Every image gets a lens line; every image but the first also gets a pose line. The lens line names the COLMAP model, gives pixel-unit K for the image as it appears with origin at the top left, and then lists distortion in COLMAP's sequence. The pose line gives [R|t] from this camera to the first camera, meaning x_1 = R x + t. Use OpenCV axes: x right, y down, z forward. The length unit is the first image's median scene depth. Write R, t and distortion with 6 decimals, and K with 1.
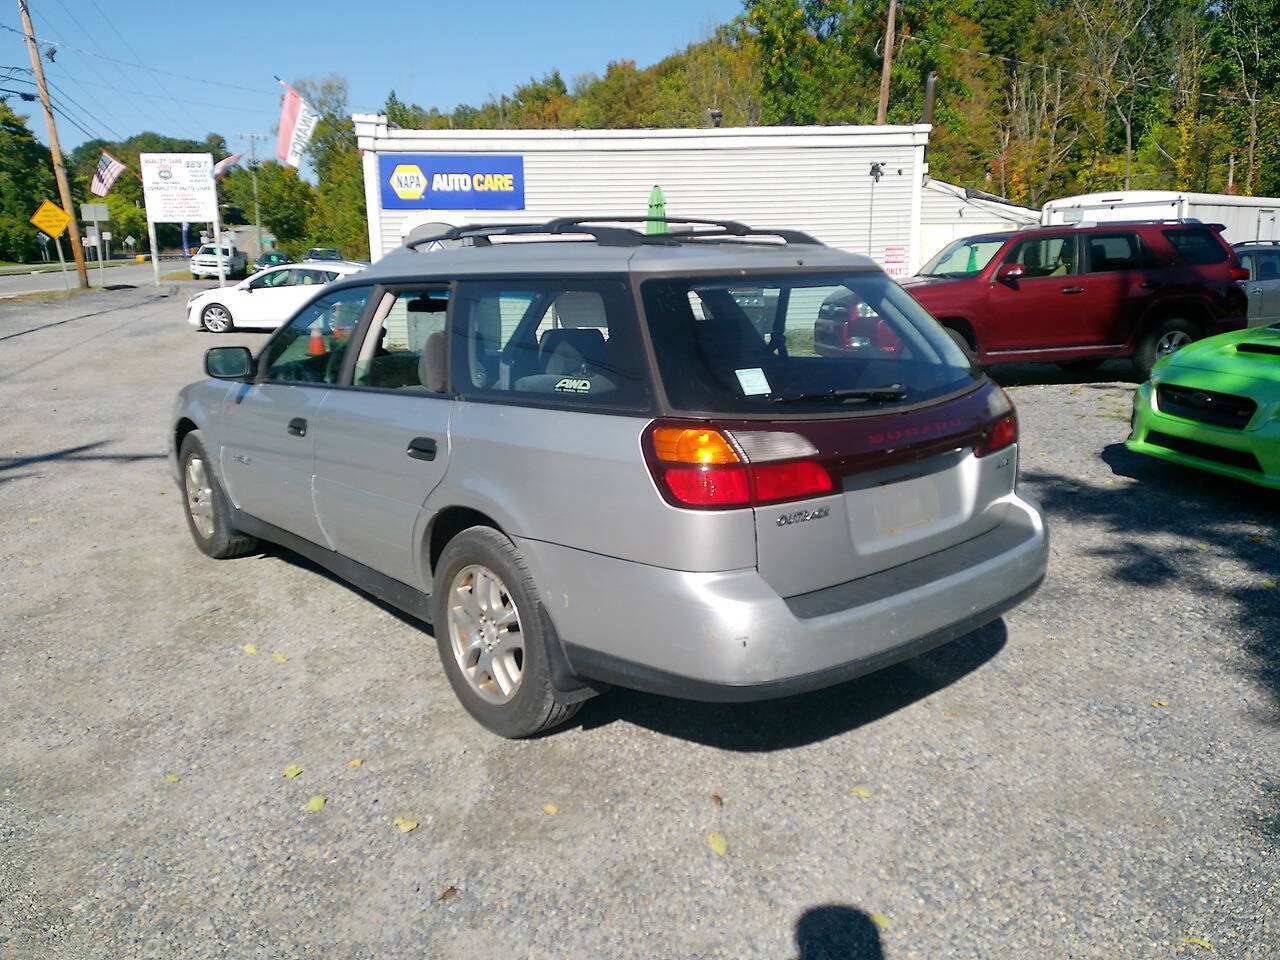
lens RADIAL K [[982.3, 0, 644.9], [0, 982.3, 483.5], [0, 0, 1]] dist [0.050205, -0.064126]
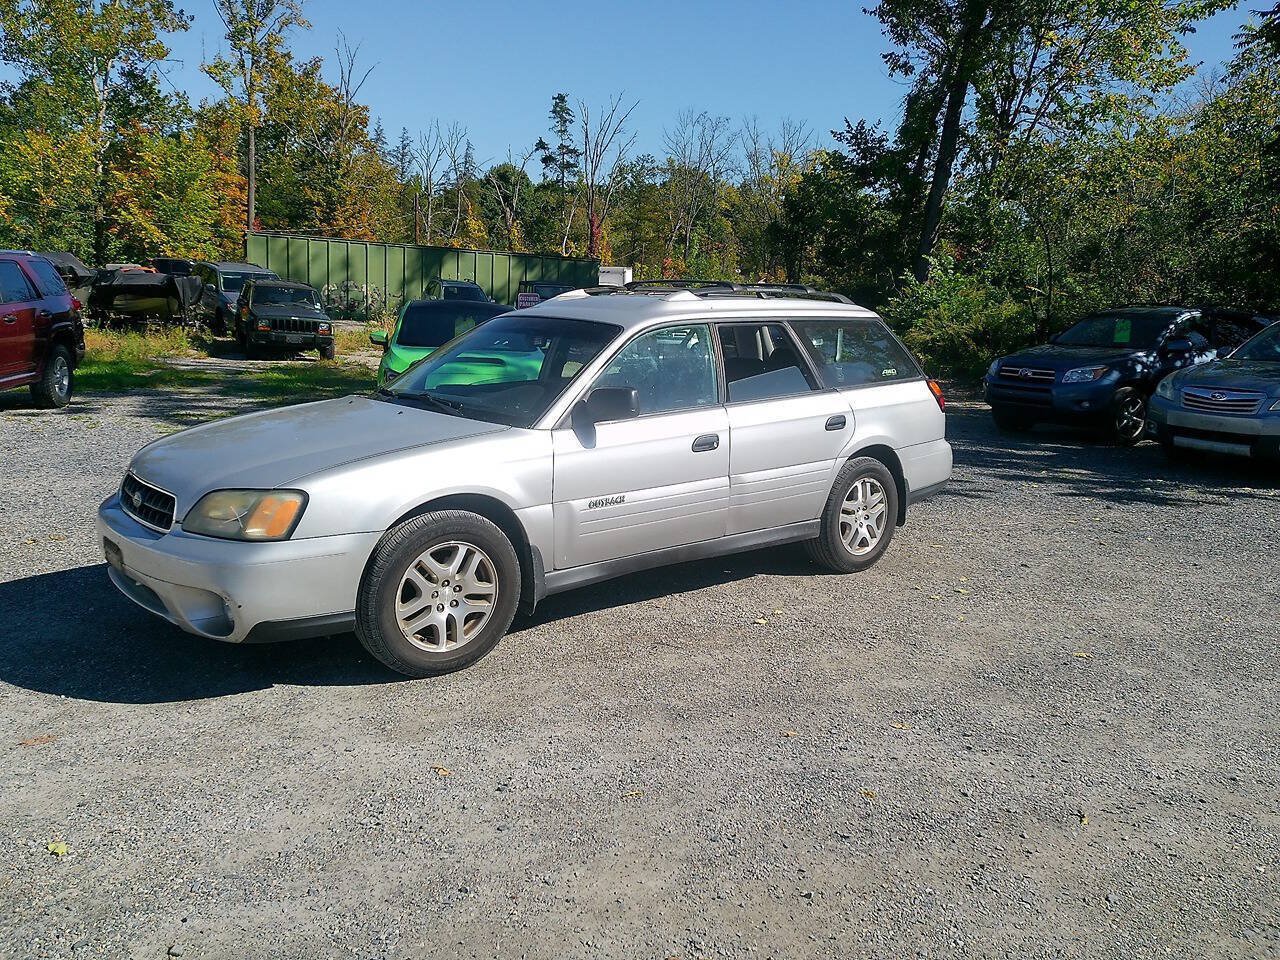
lens RADIAL K [[982.3, 0, 638.4], [0, 982.3, 477.6], [0, 0, 1]] dist [0.050205, -0.064126]
pose [[0.006448, -0.157080, 0.987565, -0.350029], [0.185303, 0.970669, 0.153182, -0.048799], [-0.982660, 0.182011, 0.035366, 0.240108]]
